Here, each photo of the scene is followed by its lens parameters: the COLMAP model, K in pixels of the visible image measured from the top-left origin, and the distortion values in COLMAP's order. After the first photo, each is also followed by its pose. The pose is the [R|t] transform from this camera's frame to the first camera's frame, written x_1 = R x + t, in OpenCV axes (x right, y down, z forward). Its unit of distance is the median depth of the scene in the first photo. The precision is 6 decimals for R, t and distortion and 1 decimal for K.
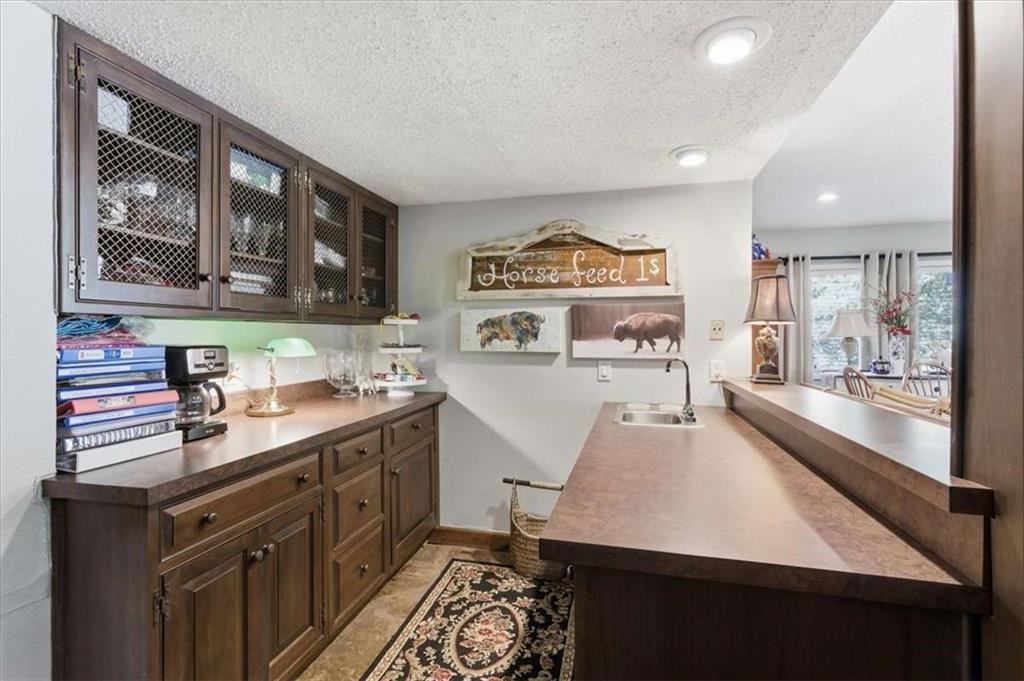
lens RADIAL K [[466.3, 0, 512.7], [0, 466.3, 337.0], [0, 0, 1]] dist [-0.000353, 0.000455]
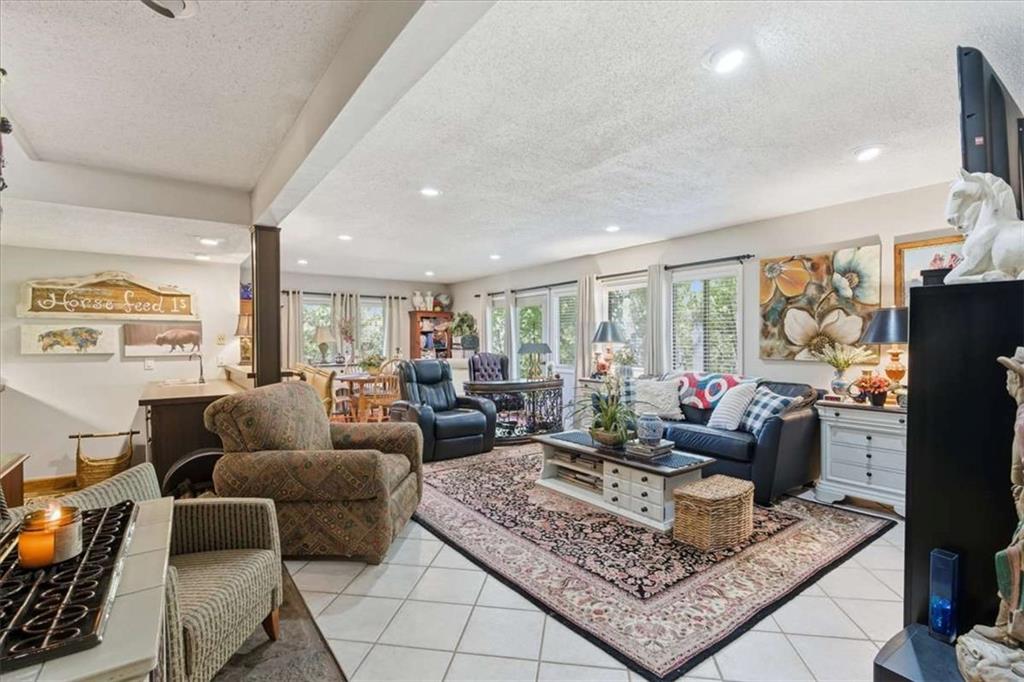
lens RADIAL K [[466.3, 0, 510.6], [0, 466.3, 345.0], [0, 0, 1]] dist [-0.000353, 0.000455]
pose [[0.628494, -0.008399, 0.777769, -0.286412], [0.005265, 0.999965, 0.006545, 0.001511], [-0.777796, -0.000019, 0.628517, -1.056498]]
